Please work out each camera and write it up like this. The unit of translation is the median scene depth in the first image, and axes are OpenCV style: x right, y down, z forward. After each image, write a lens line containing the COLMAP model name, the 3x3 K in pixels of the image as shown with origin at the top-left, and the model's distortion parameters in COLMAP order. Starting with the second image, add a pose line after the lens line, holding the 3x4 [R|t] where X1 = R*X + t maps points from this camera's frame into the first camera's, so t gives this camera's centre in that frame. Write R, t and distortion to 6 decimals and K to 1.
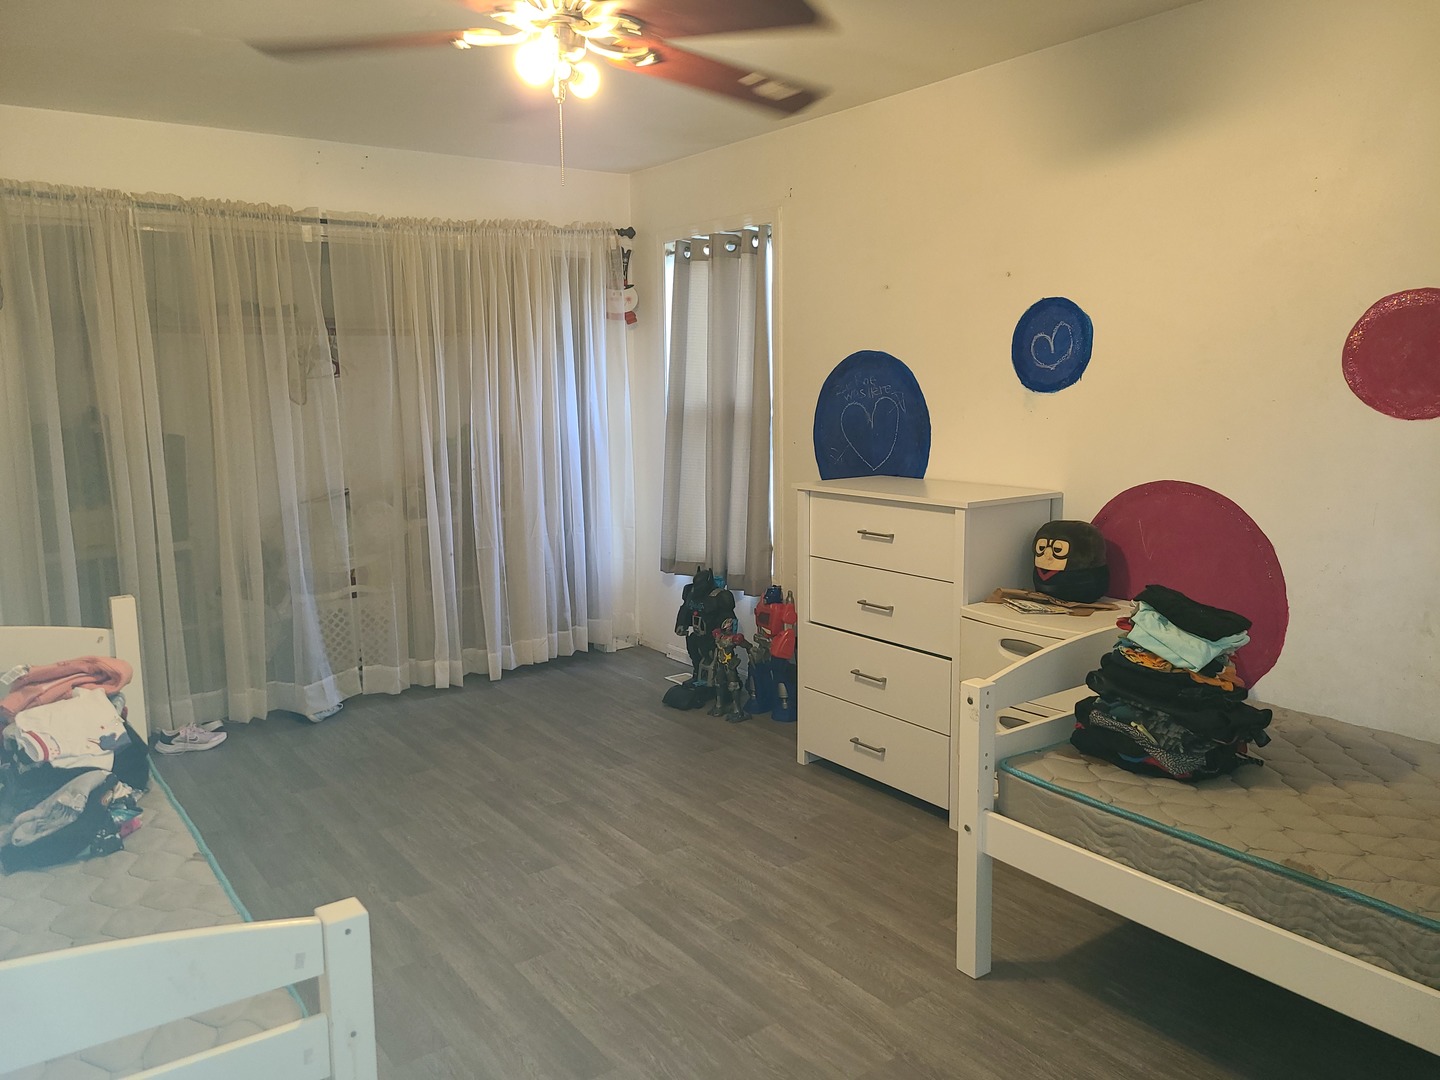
lens RADIAL K [[1073.0, 0, 711.9], [0, 1073.0, 546.0], [0, 0, 1]] dist [0.057015, -0.060249]
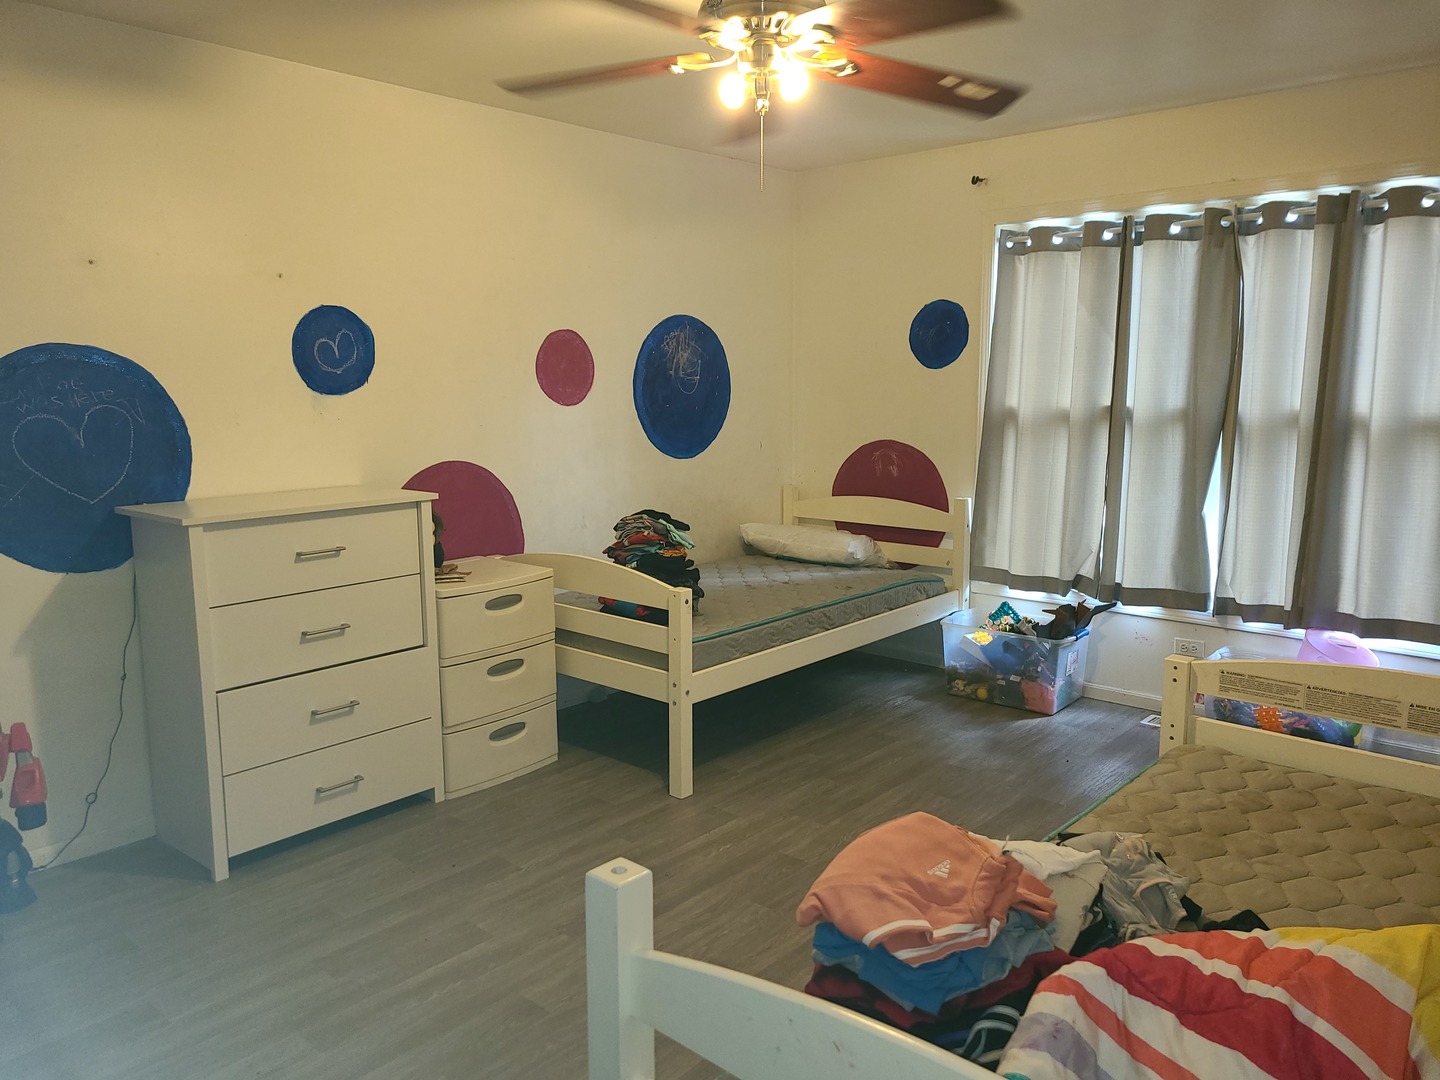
lens RADIAL K [[1073.0, 0, 711.9], [0, 1073.0, 546.0], [0, 0, 1]] dist [0.057015, -0.060249]
pose [[-0.224439, -0.140865, 0.964253, -0.828194], [0.159597, 0.970823, 0.178973, -0.131431], [-0.961330, 0.194060, -0.195409, 0.896505]]
